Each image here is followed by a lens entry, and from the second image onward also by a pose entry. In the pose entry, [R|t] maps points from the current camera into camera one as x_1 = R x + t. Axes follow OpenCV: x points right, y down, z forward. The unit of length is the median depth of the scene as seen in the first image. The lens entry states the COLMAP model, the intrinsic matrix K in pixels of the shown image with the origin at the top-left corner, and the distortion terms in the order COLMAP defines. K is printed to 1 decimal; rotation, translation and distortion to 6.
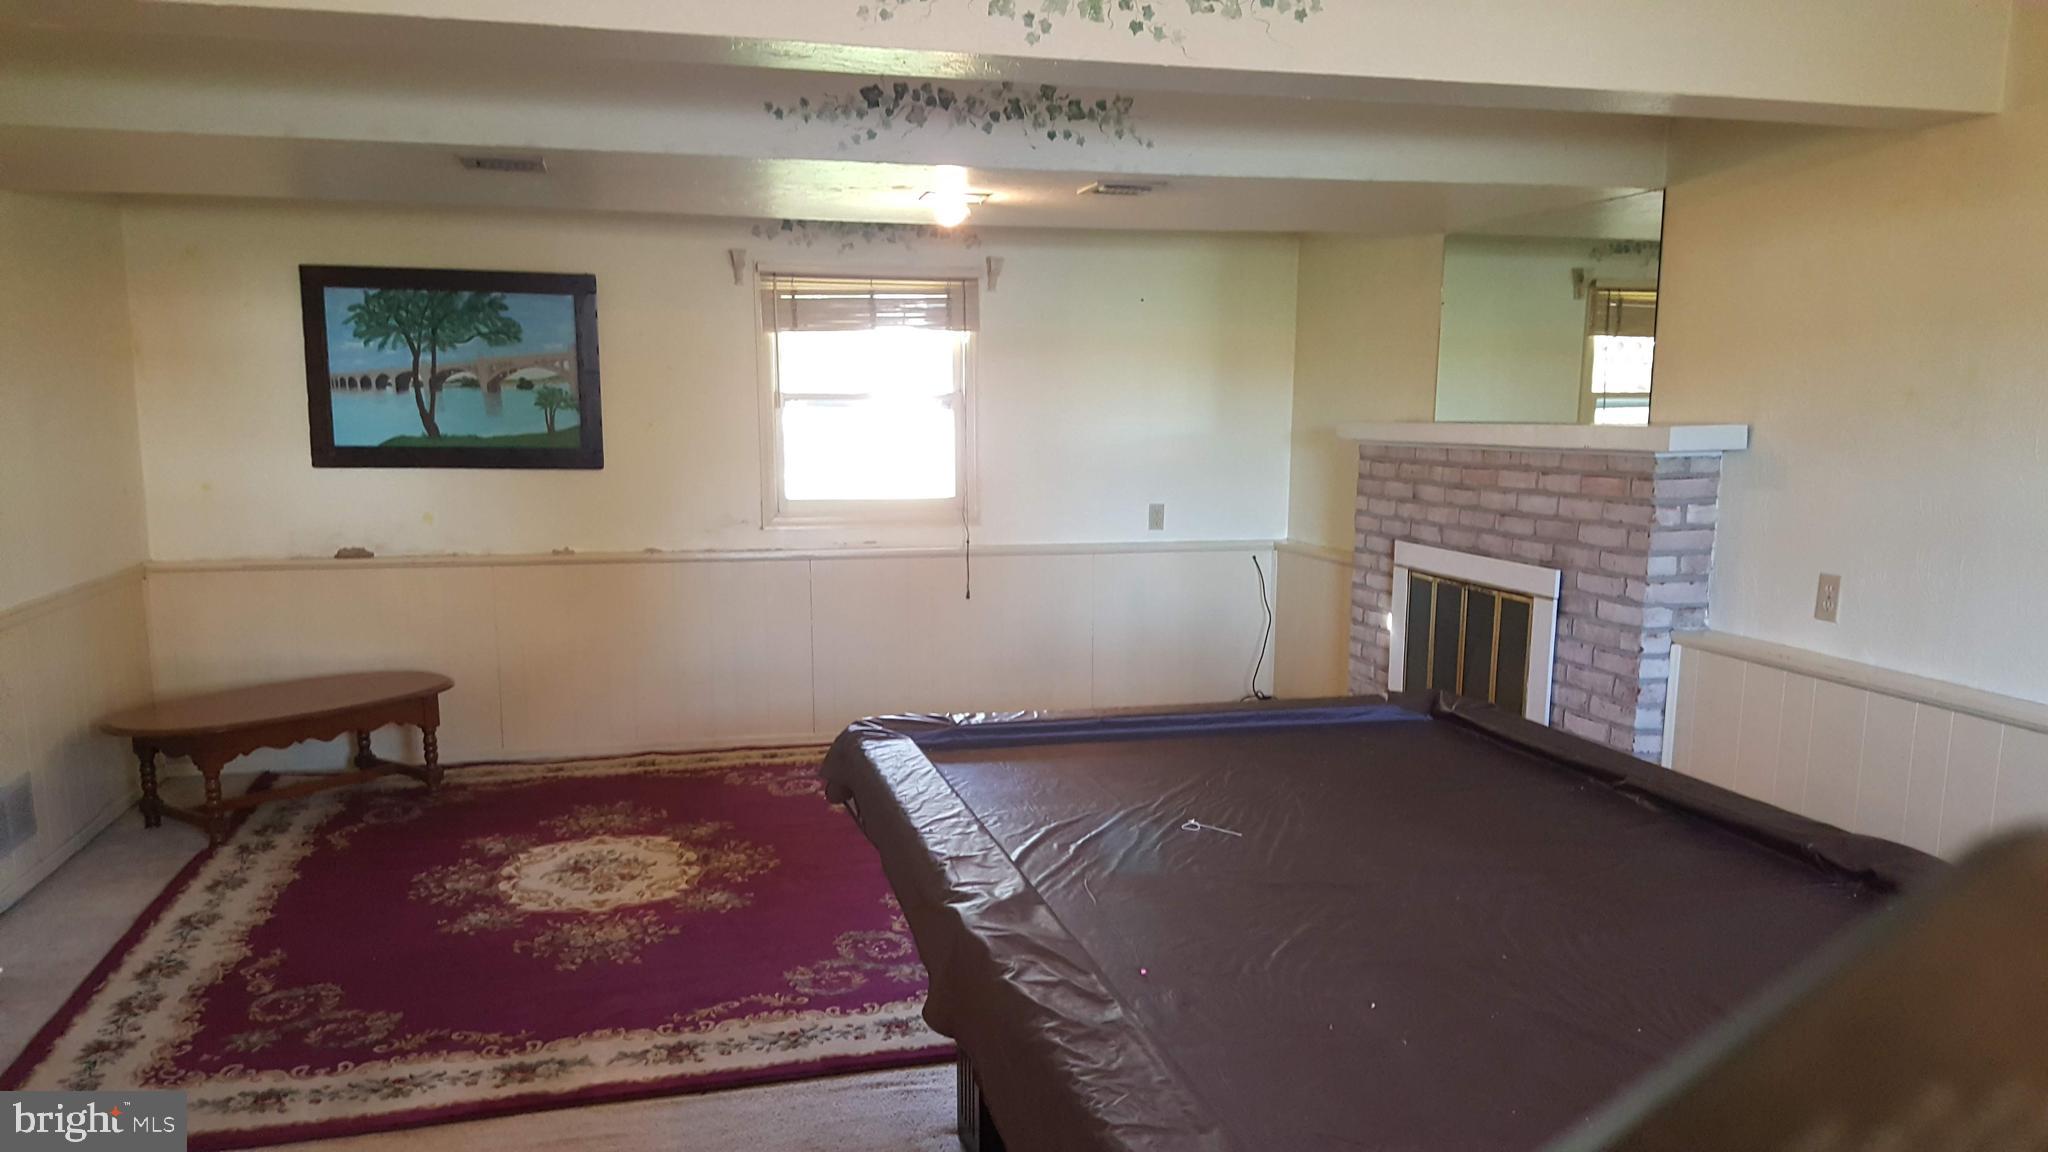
lens RADIAL K [[1514.9, 0, 1001.3], [0, 1514.9, 641.4], [0, 0, 1]] dist [0.117746, -0.186780]
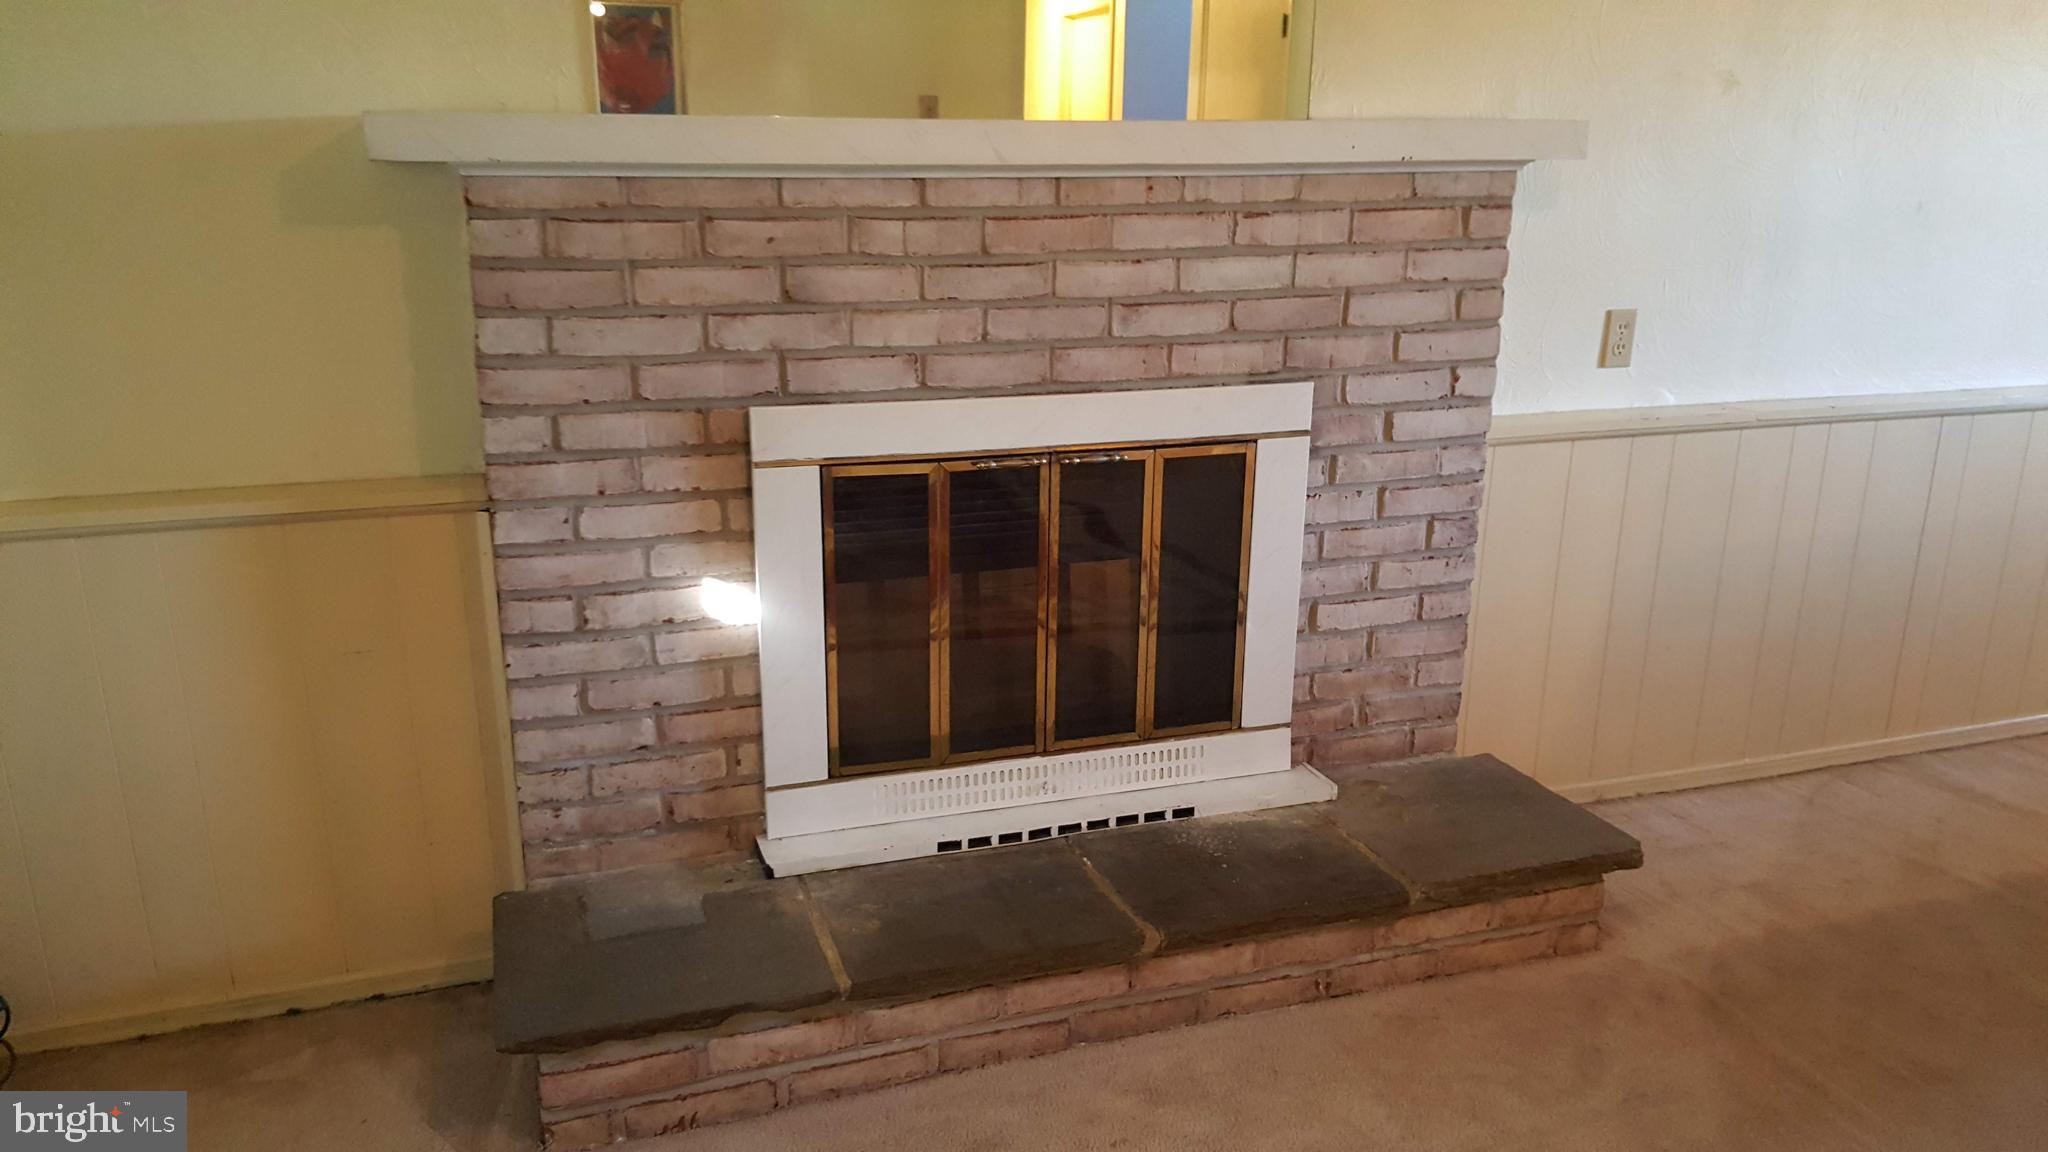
lens RADIAL K [[1514.9, 0, 1034.5], [0, 1514.9, 614.9], [0, 0, 1]] dist [0.117746, -0.186780]
pose [[-0.116857, -0.301084, 0.946410, -0.192646], [0.145204, 0.937520, 0.316185, -0.154358], [-0.982476, 0.174371, -0.065837, 1.100484]]
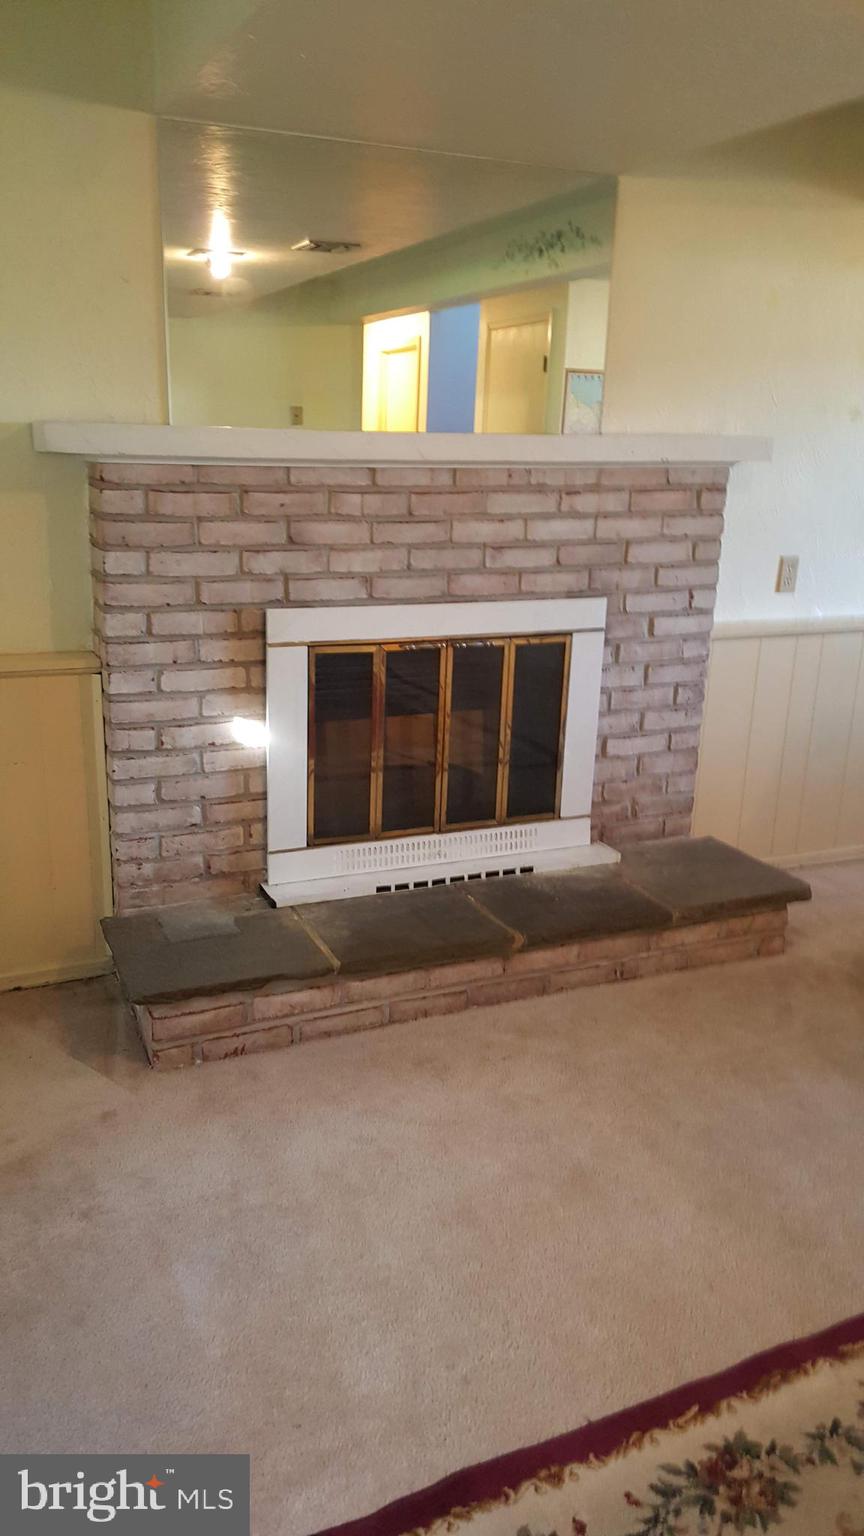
lens RADIAL K [[1136.1, 0, 407.6], [0, 1136.1, 765.8], [0, 0, 1]] dist [0.117746, -0.186780]
pose [[-0.181986, -0.280623, 0.942408, -0.285070], [0.127193, 0.943642, 0.305552, -0.169007], [-0.975040, 0.175474, -0.136036, 1.169242]]
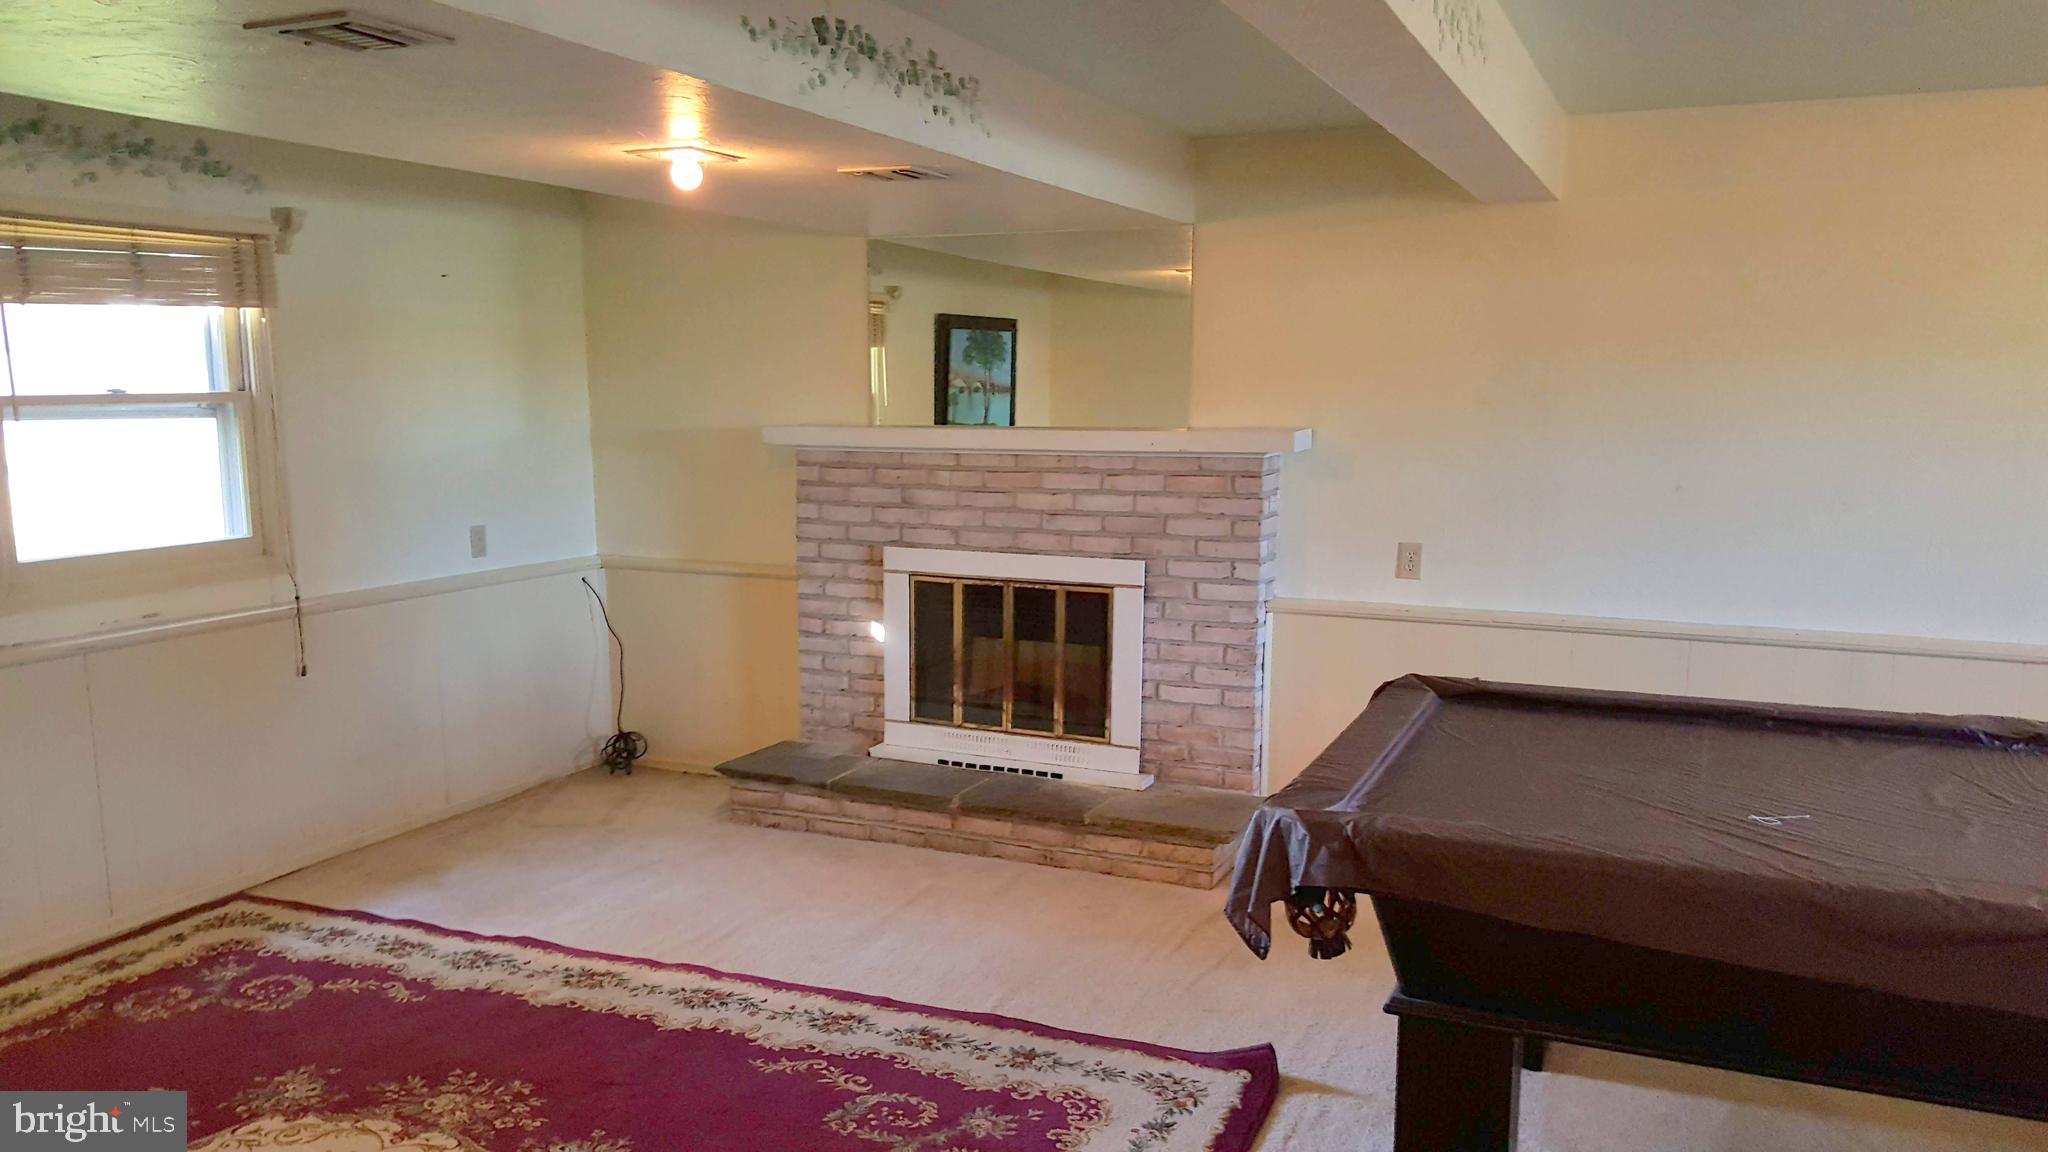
lens RADIAL K [[1514.9, 0, 1037.6], [0, 1514.9, 617.6], [0, 0, 1]] dist [0.117746, -0.186780]
pose [[0.600138, -0.124307, 0.790179, -0.532112], [0.123941, 0.990371, 0.061668, -0.078991], [-0.790236, 0.060926, 0.609766, 0.372213]]
